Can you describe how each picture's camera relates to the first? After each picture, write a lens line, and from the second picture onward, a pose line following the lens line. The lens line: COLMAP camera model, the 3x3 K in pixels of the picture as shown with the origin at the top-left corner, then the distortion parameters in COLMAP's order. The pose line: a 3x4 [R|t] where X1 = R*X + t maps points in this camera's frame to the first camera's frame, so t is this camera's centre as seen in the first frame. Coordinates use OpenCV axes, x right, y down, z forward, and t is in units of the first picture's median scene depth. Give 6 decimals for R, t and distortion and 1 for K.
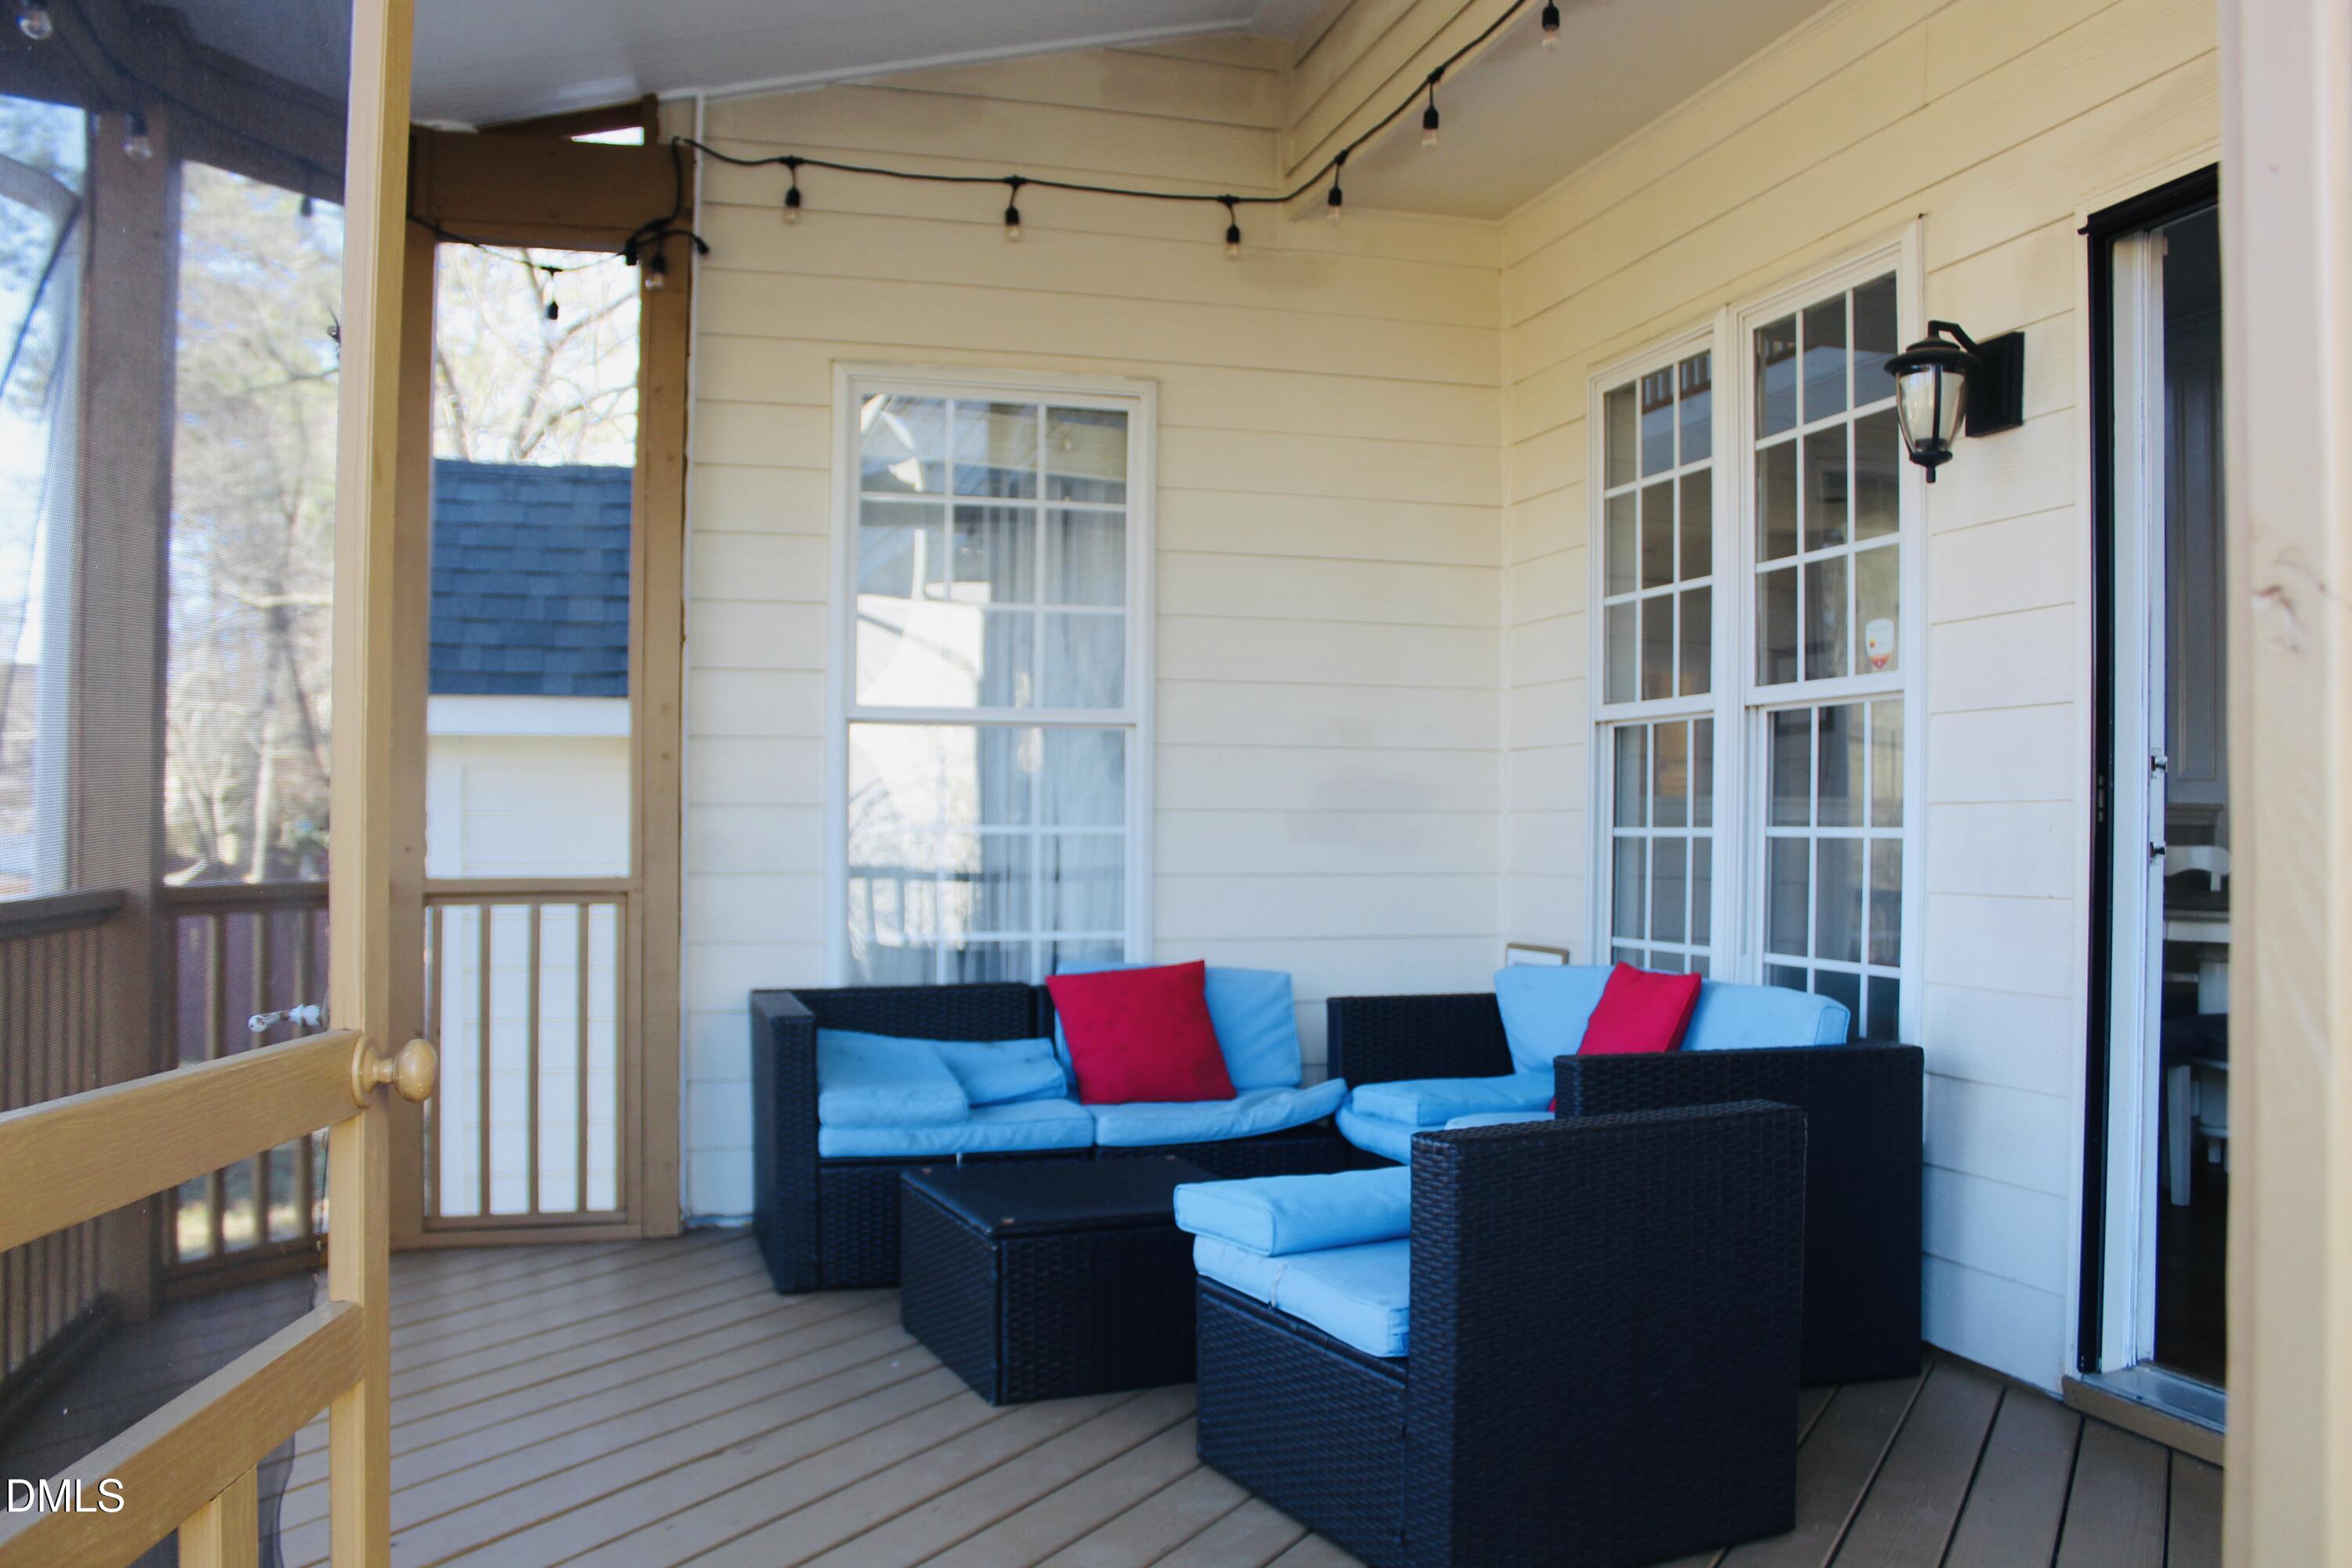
lens RADIAL K [[1949.2, 0, 1176.0], [0, 1949.2, 784.0], [0, 0, 1]] dist [-0.151572, 0.125822]
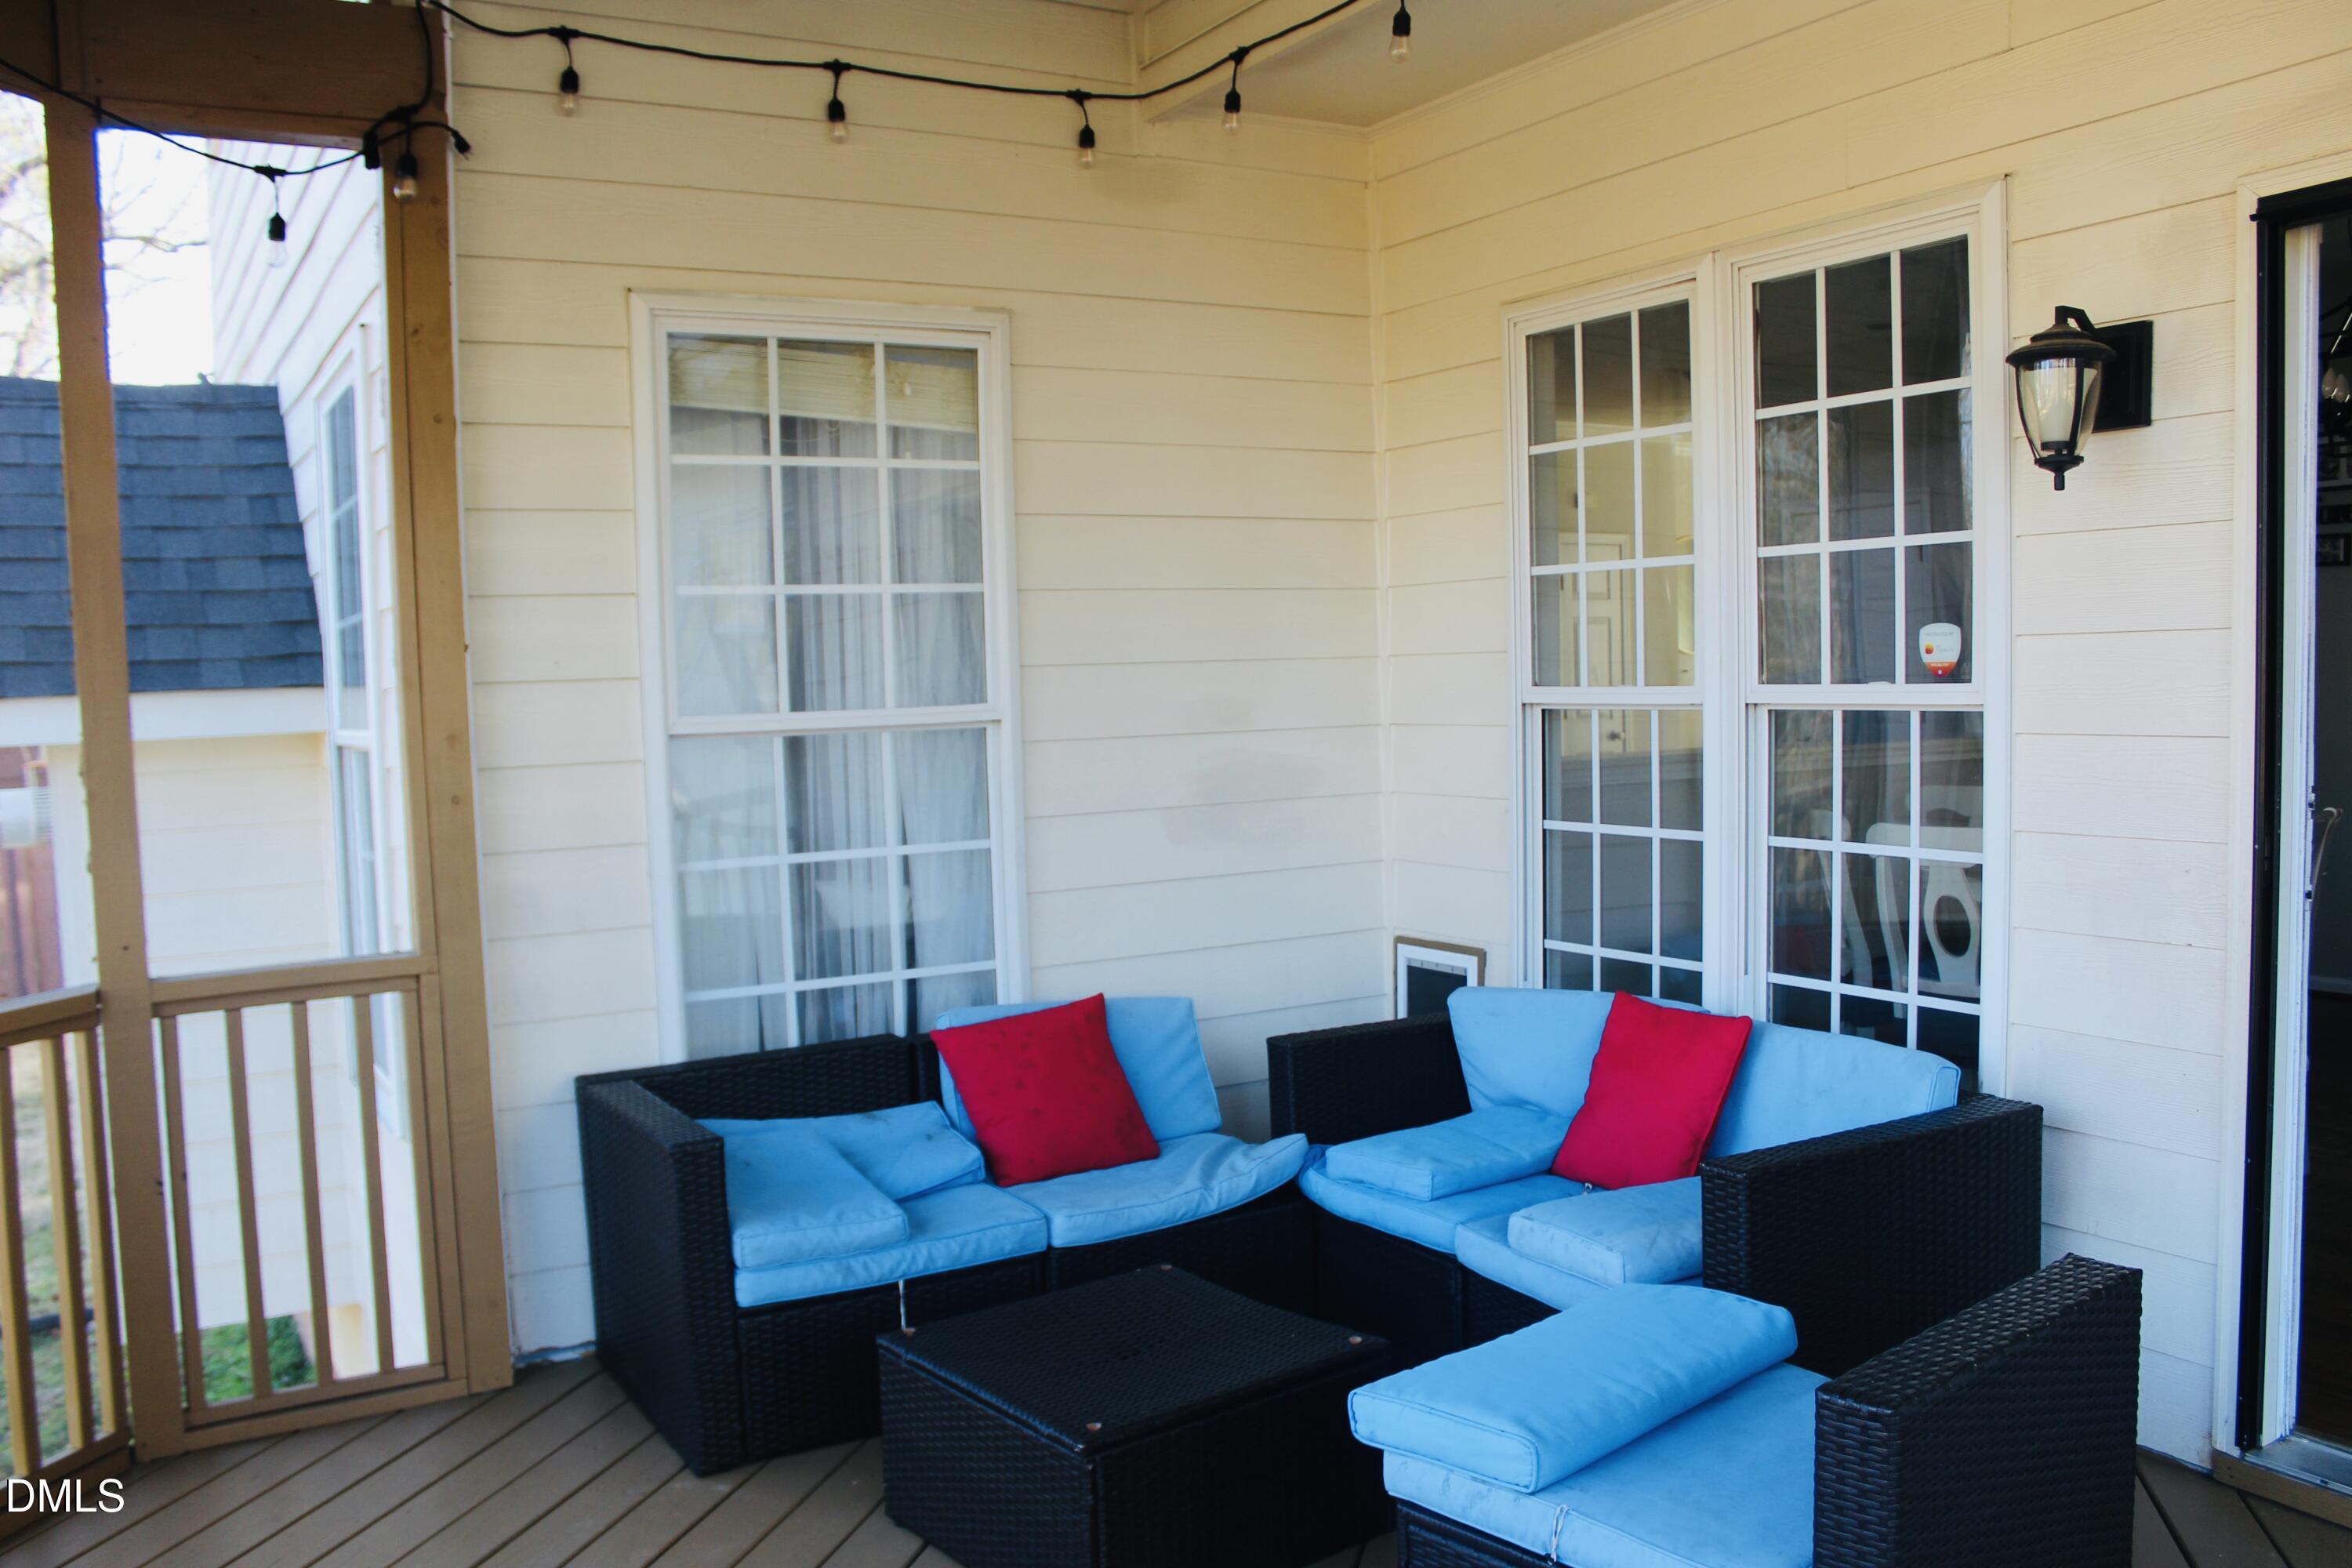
lens RADIAL K [[1949.2, 0, 1176.0], [0, 1949.2, 784.0], [0, 0, 1]] dist [-0.151572, 0.125822]
pose [[0.967936, -0.048893, 0.246394, -0.170833], [0.029224, 0.996132, 0.082863, -0.077354], [-0.249493, -0.073006, 0.965621, 0.168114]]
